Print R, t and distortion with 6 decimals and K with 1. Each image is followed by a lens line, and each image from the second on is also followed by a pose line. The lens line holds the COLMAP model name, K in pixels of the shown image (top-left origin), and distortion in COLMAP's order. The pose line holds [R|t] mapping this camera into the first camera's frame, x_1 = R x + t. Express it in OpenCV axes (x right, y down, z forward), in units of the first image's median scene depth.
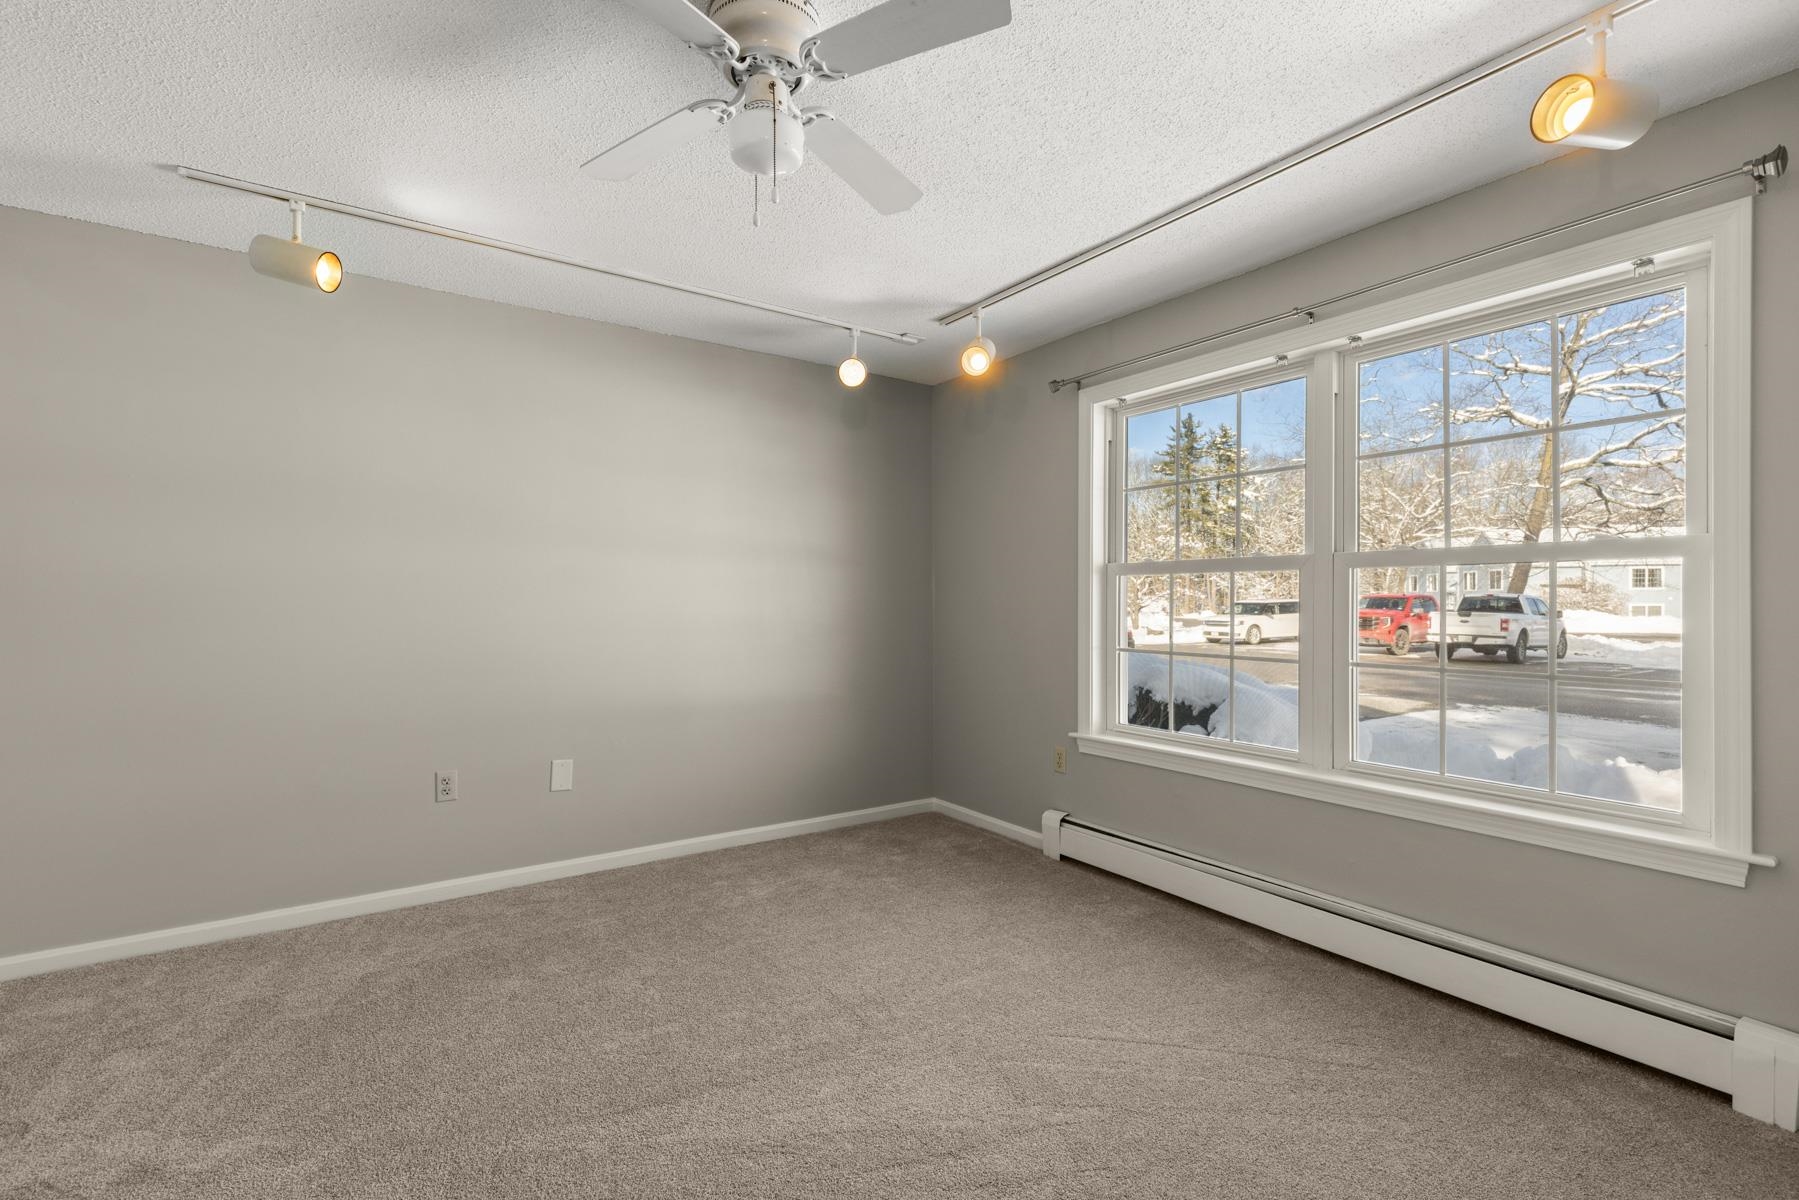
lens RADIAL K [[816.5, 0, 908.0], [0, 816.5, 599.1], [0, 0, 1]] dist [0.002344, 0.000368]
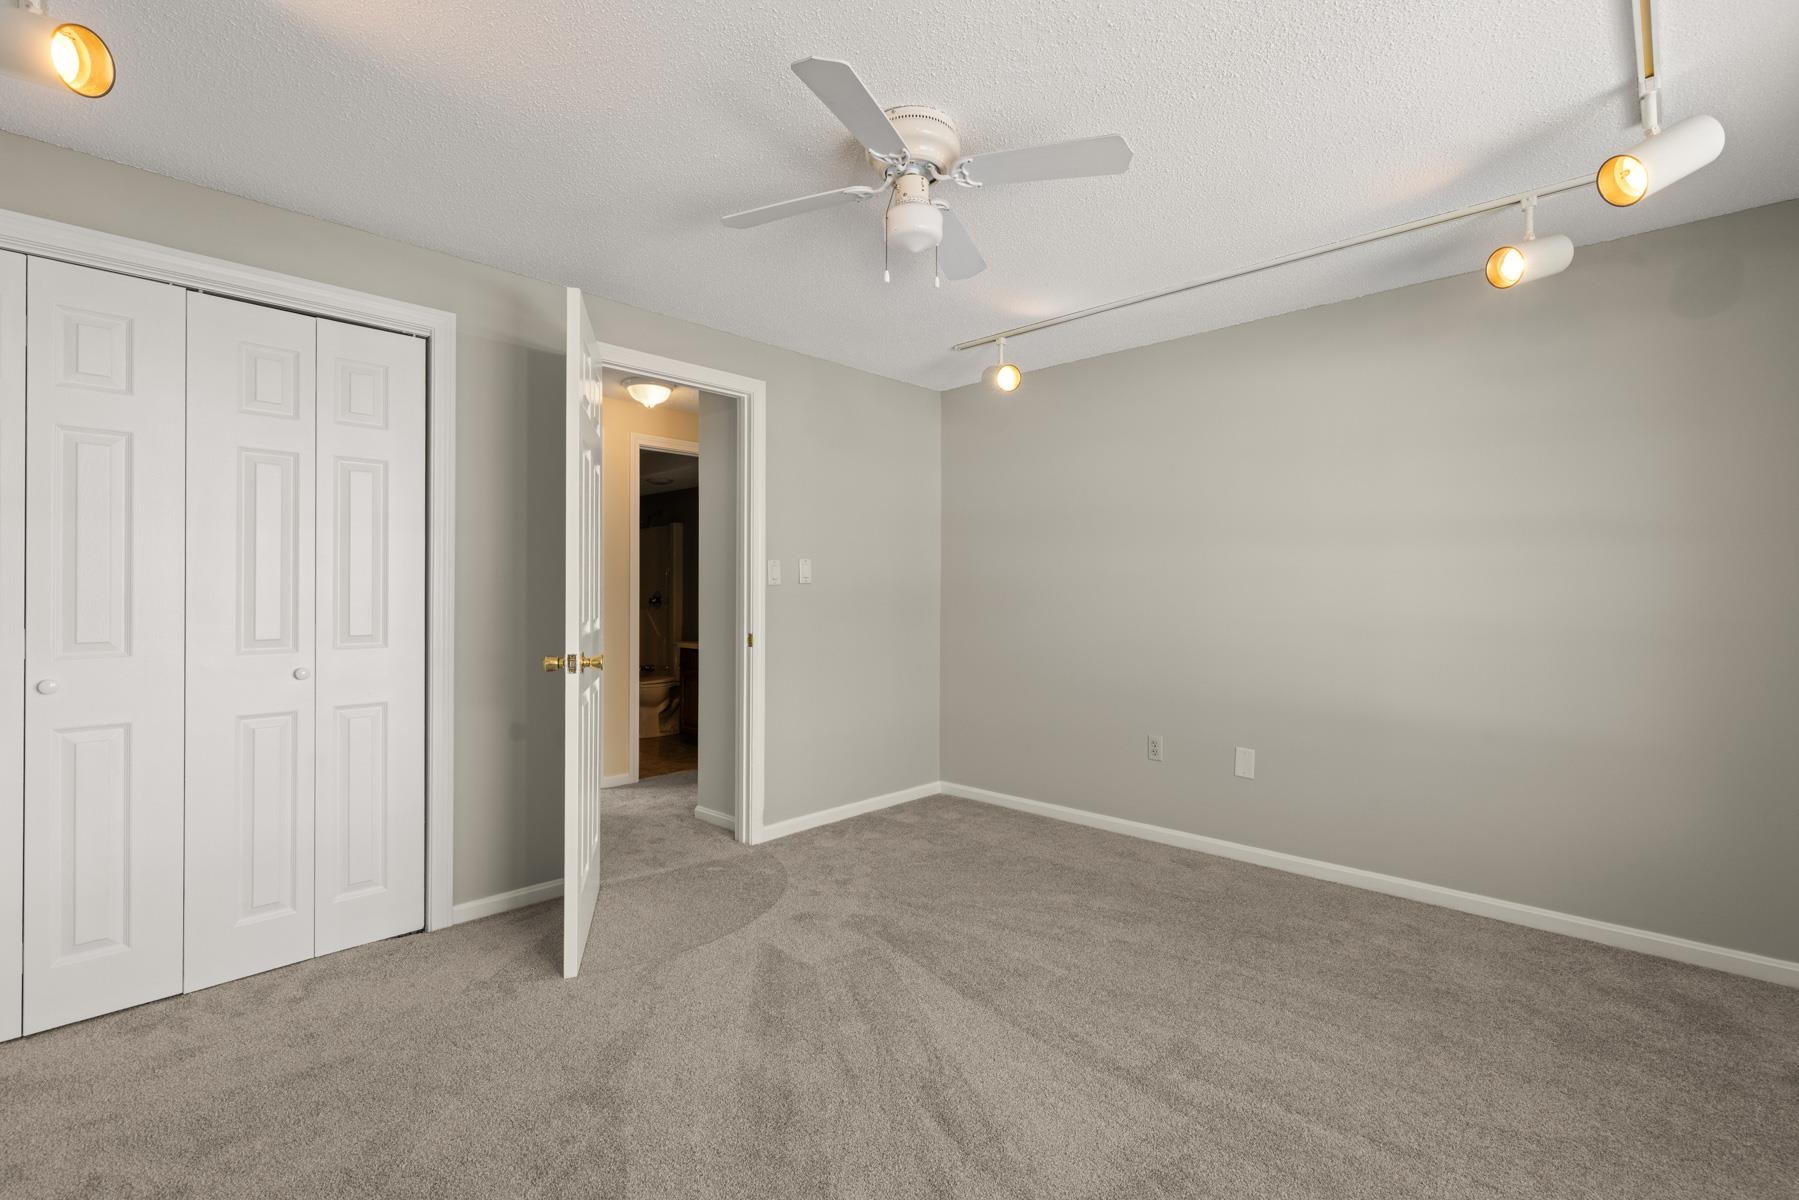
lens RADIAL K [[801.0, 0, 900.5], [0, 801.0, 590.2], [0, 0, 1]] dist [0.001502, 0.000034]
pose [[0.198971, -0.004987, -0.979993, 0.532030], [0.000961, 0.999988, -0.004893, -0.001563], [0.980005, 0.000032, 0.198973, 0.389218]]
